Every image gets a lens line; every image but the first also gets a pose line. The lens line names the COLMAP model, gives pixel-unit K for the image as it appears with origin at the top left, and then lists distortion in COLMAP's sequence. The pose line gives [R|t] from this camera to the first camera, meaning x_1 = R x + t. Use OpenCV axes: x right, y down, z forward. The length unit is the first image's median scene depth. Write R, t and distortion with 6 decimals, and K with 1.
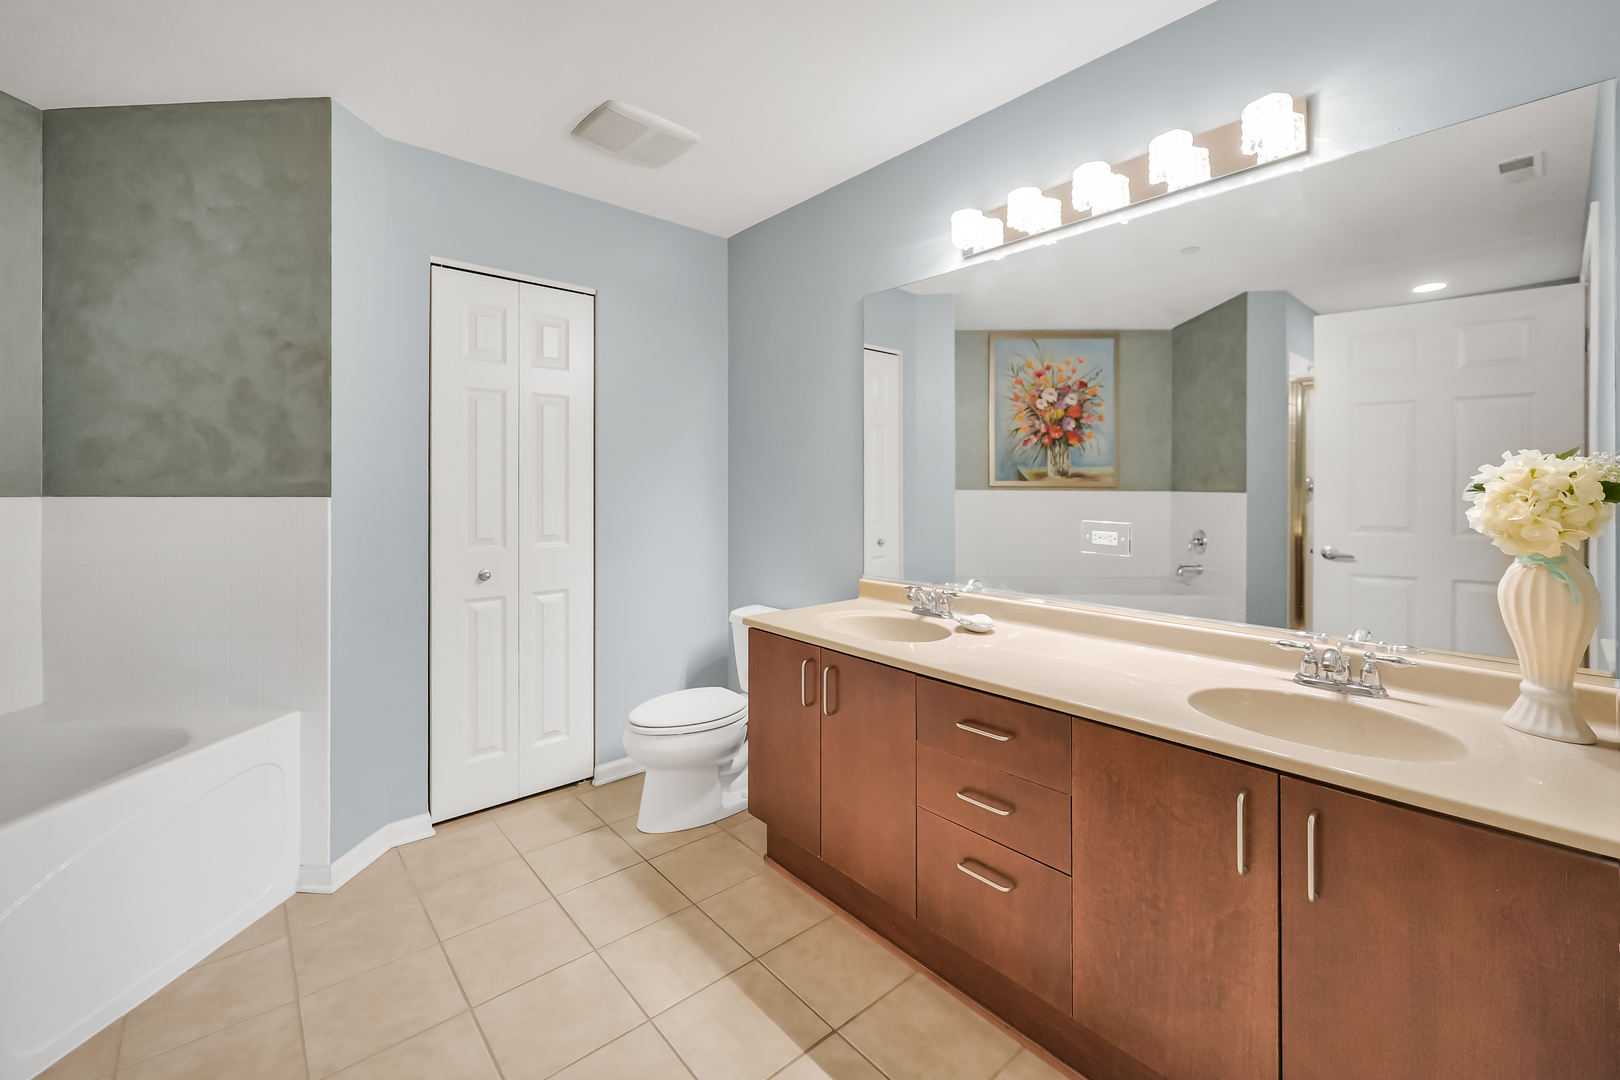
lens RADIAL K [[647.5, 0, 792.9], [0, 647.5, 497.7], [0, 0, 1]] dist [-0.000370, 0.000015]
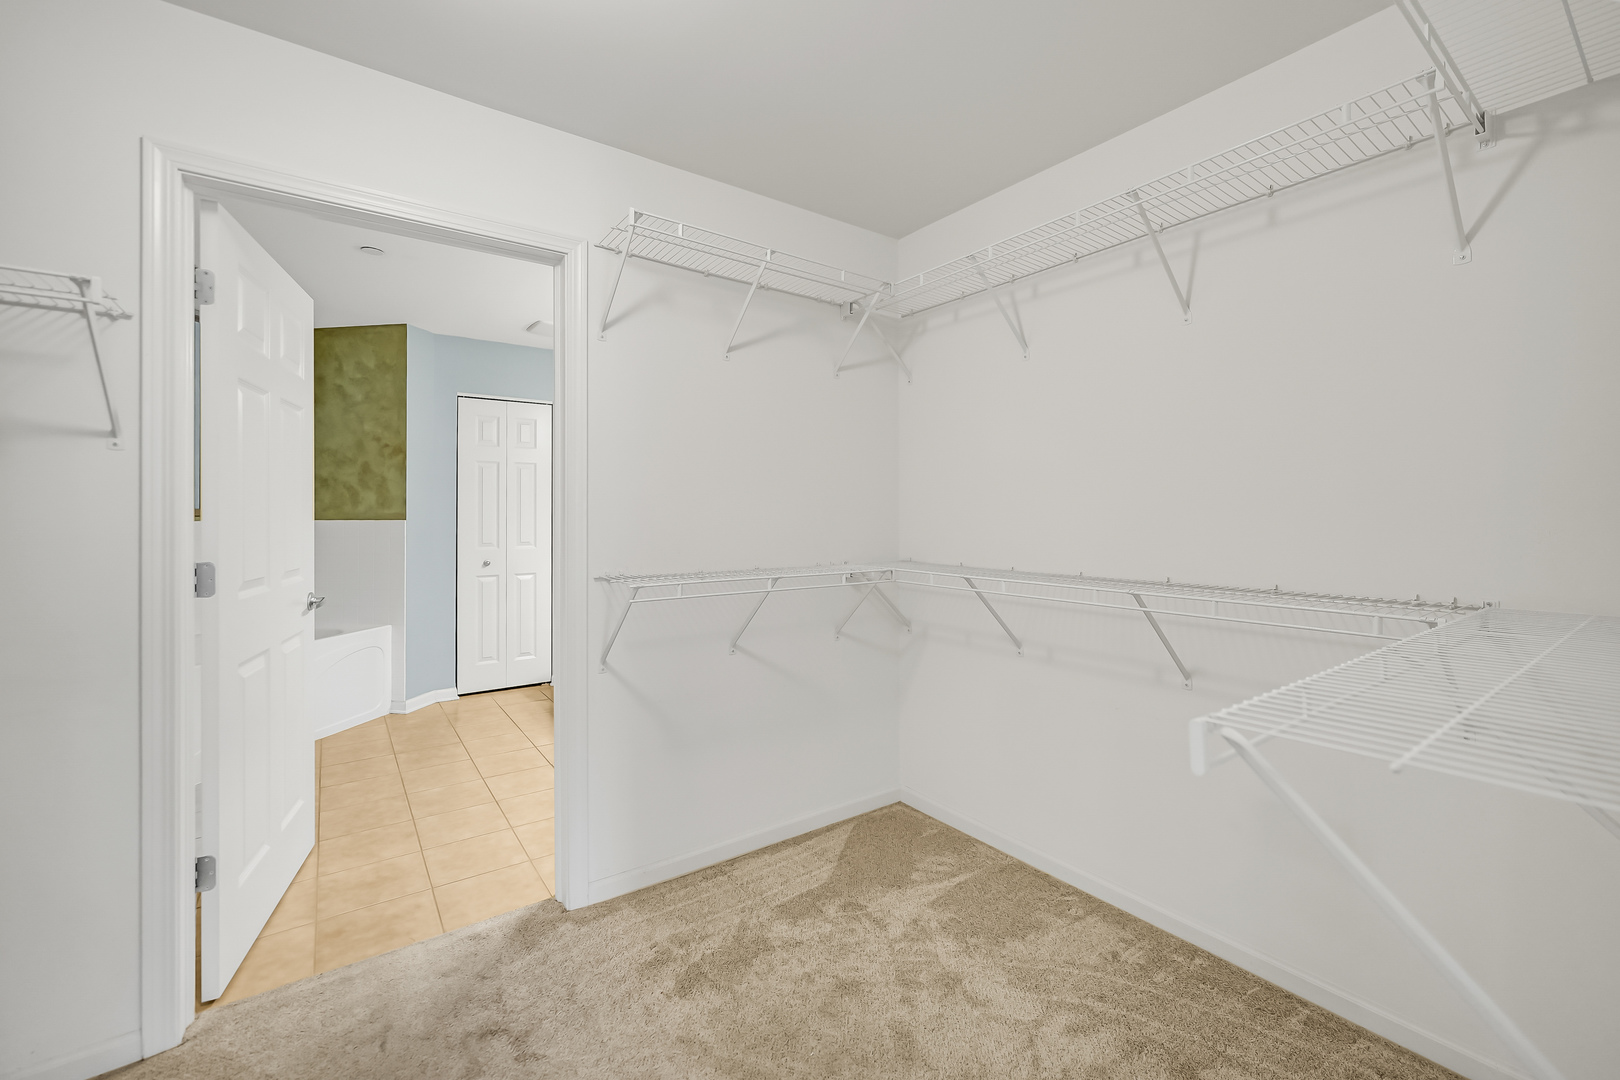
lens RADIAL K [[647.5, 0, 808.1], [0, 647.5, 523.8], [0, 0, 1]] dist [-0.000370, 0.000015]
pose [[0.997039, 0.003408, -0.076826, 0.695621], [-0.003276, 0.999993, 0.001836, 0.003139], [0.076832, -0.001579, 0.997043, -0.922868]]
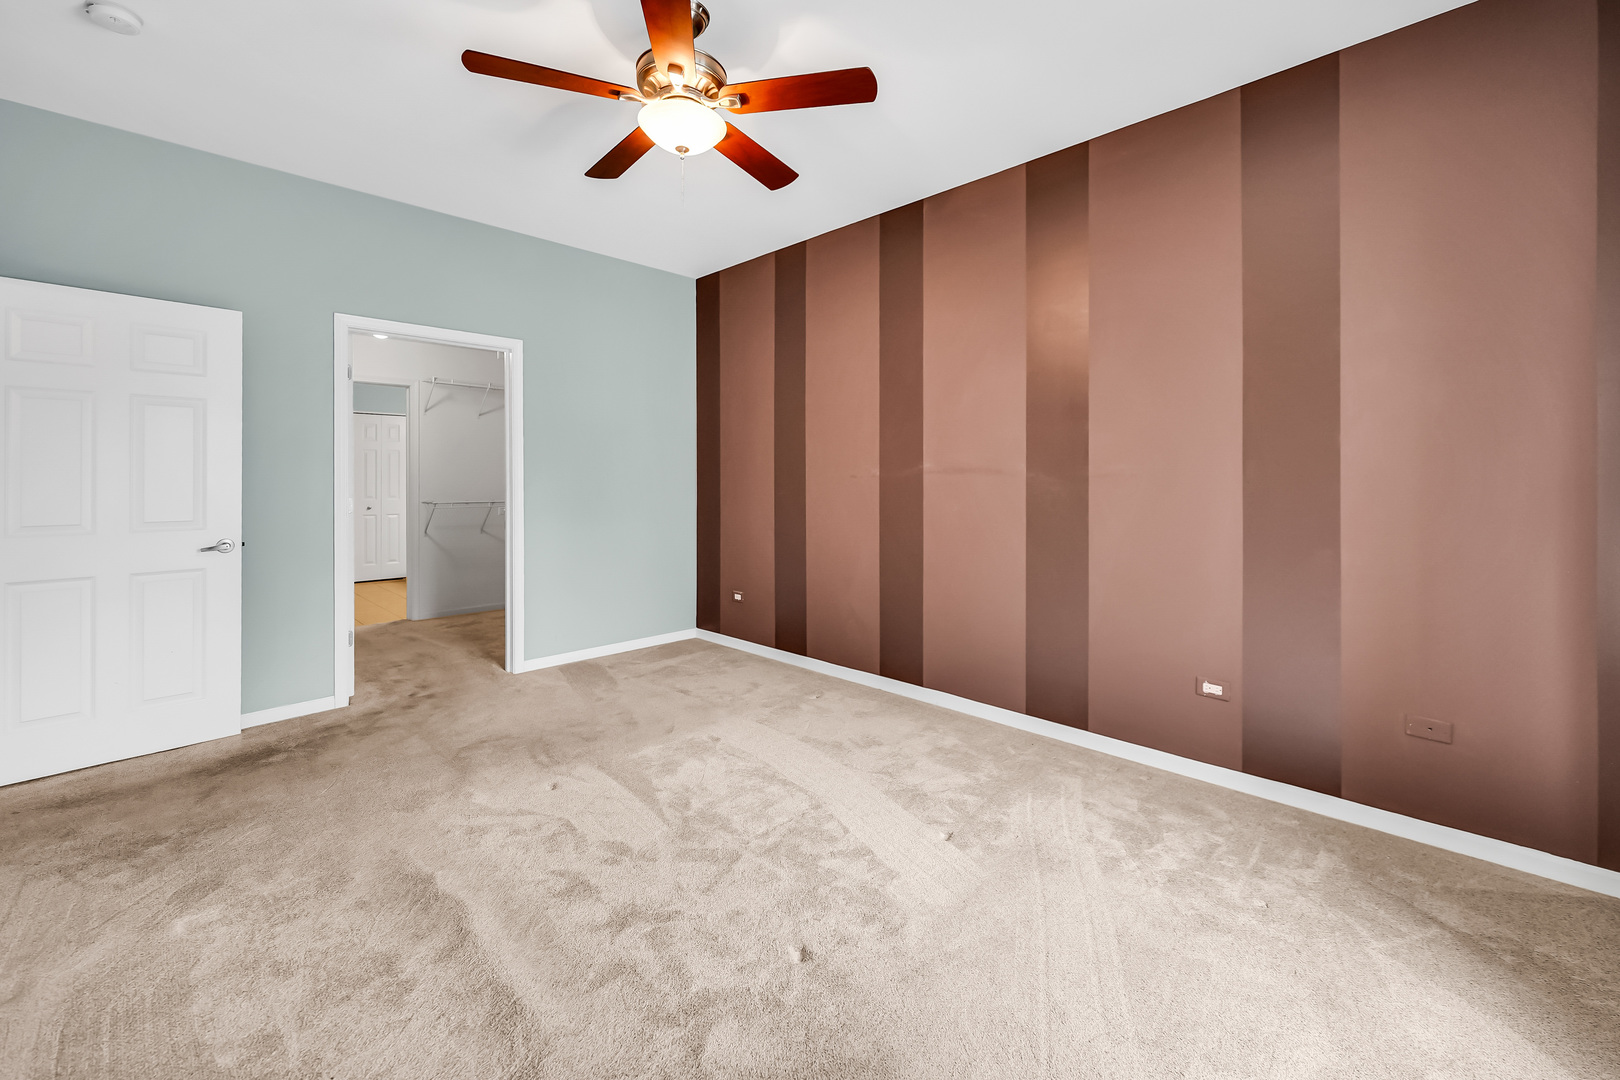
lens RADIAL K [[647.5, 0, 772.6], [0, 647.5, 484.3], [0, 0, 1]] dist [-0.000370, 0.000015]
pose [[0.998679, -0.001108, 0.051369, 1.695191], [0.001334, 0.999990, -0.004373, 0.027802], [-0.051363, 0.004436, 0.998670, -2.889264]]
